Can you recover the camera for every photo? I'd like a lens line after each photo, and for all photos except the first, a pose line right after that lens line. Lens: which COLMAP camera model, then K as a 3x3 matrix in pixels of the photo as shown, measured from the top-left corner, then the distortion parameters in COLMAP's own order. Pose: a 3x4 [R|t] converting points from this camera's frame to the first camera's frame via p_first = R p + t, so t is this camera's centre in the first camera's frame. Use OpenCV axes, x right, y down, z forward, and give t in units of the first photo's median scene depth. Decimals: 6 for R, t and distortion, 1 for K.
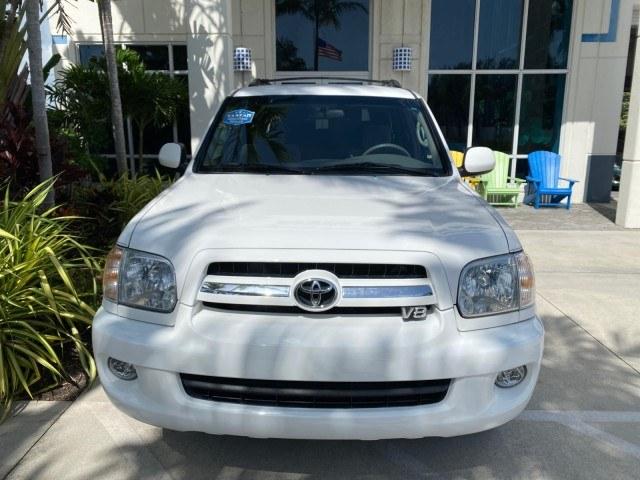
lens RADIAL K [[492.5, 0, 322.2], [0, 492.5, 238.1], [0, 0, 1]] dist [0.031795, -0.042319]
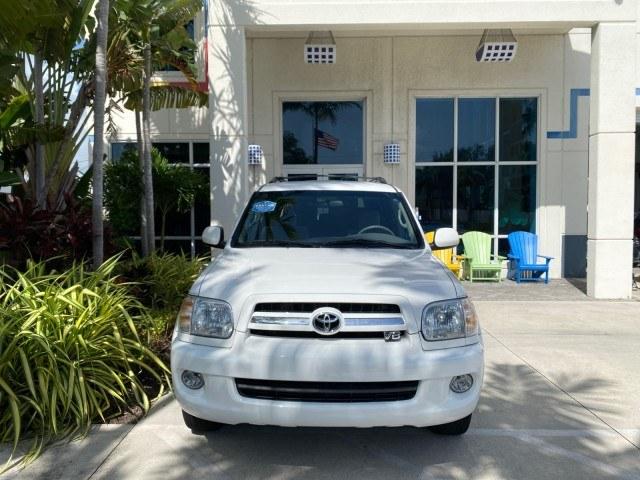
lens RADIAL K [[492.5, 0, 321.3], [0, 492.5, 243.6], [0, 0, 1]] dist [0.031795, -0.042319]
pose [[0.999985, -0.005370, 0.000578, -0.007605], [0.005395, 0.988303, -0.152411, 0.026706], [0.000247, 0.152412, 0.988317, -0.139357]]
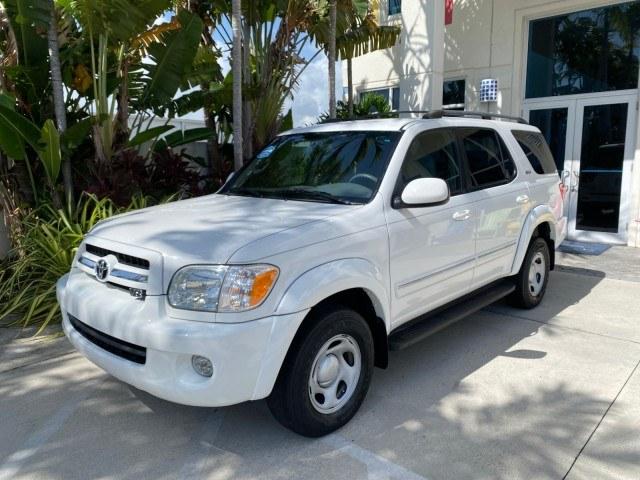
lens RADIAL K [[492.5, 0, 318.6], [0, 492.5, 240.9], [0, 0, 1]] dist [0.031795, -0.042319]
pose [[0.744437, 0.099335, -0.660263, 0.378207], [-0.134668, 0.990887, -0.002759, -0.015120], [0.653971, 0.090970, 0.751030, 0.071081]]
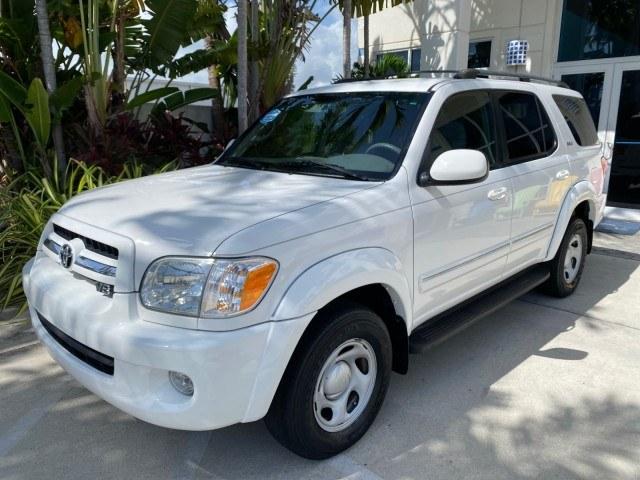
lens RADIAL K [[492.5, 0, 316.9], [0, 492.5, 235.1], [0, 0, 1]] dist [0.031795, -0.042319]
pose [[0.725565, 0.147261, -0.672212, 0.330017], [-0.151292, 0.987071, 0.052937, -0.026313], [0.671316, 0.063291, 0.738464, 0.124339]]
